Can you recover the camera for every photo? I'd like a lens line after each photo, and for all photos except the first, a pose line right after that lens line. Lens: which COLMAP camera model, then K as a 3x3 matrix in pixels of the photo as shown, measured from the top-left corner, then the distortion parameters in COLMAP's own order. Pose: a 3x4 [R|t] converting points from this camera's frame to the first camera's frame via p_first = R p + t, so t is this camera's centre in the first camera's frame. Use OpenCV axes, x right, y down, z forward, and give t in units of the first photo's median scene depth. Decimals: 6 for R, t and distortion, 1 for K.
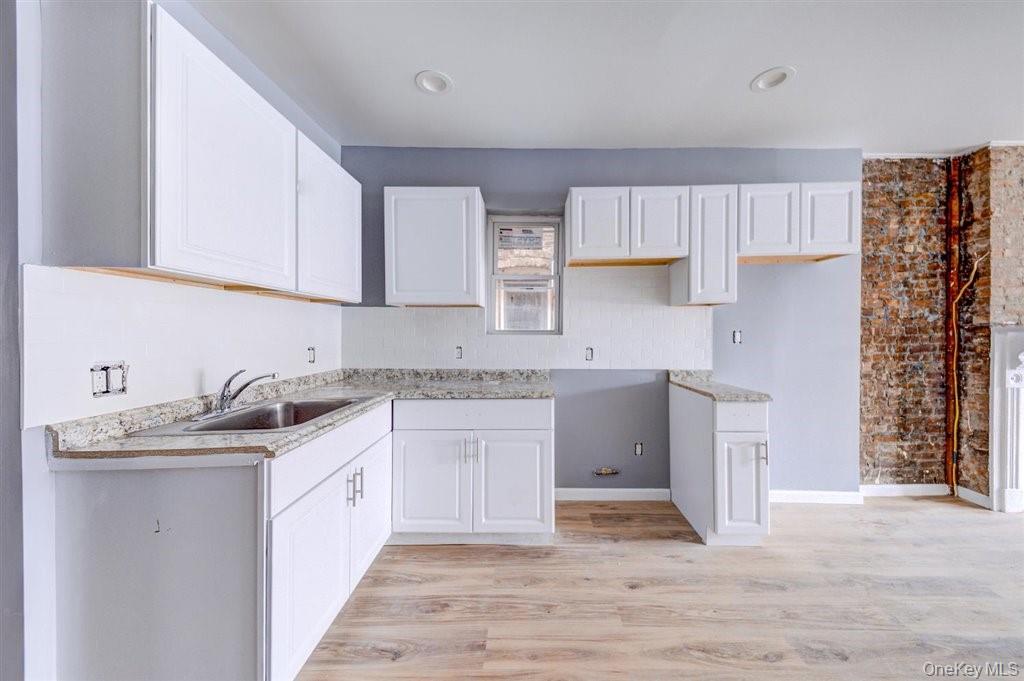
lens RADIAL K [[351.6, 0, 536.2], [0, 351.6, 331.1], [0, 0, 1]] dist [0.022310, -0.000220]
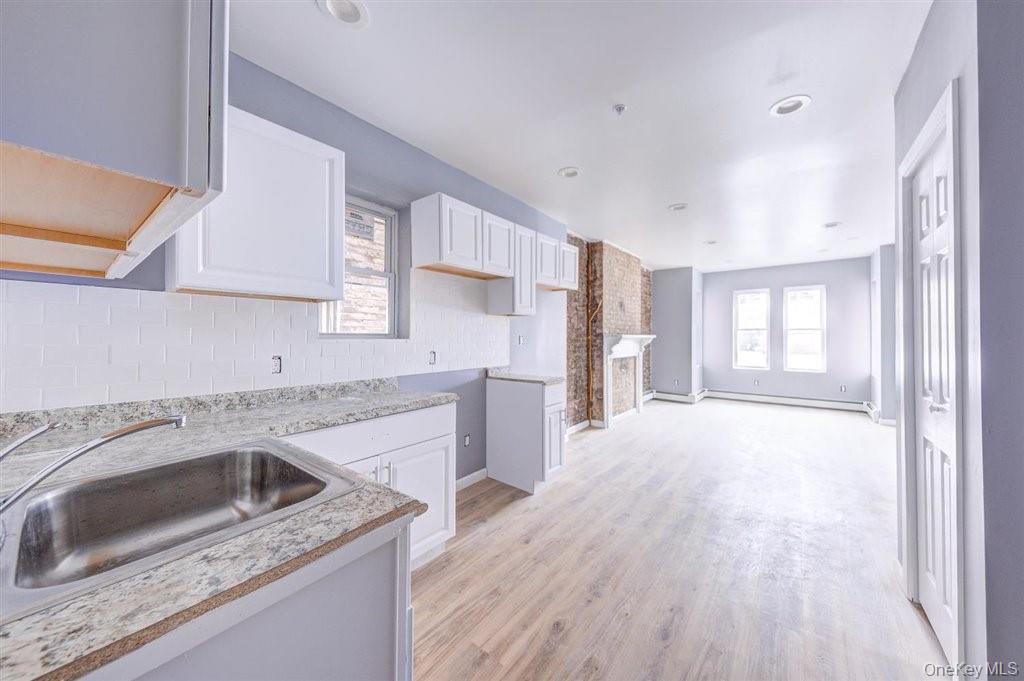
lens RADIAL K [[346.0, 0, 540.1], [0, 346.0, 333.0], [0, 0, 1]] dist [0.053910, -0.000107]
pose [[0.605802, 0.011639, 0.795530, -0.451407], [-0.011507, 0.999917, -0.005866, -0.004031], [-0.795532, -0.005600, 0.605885, 0.143646]]
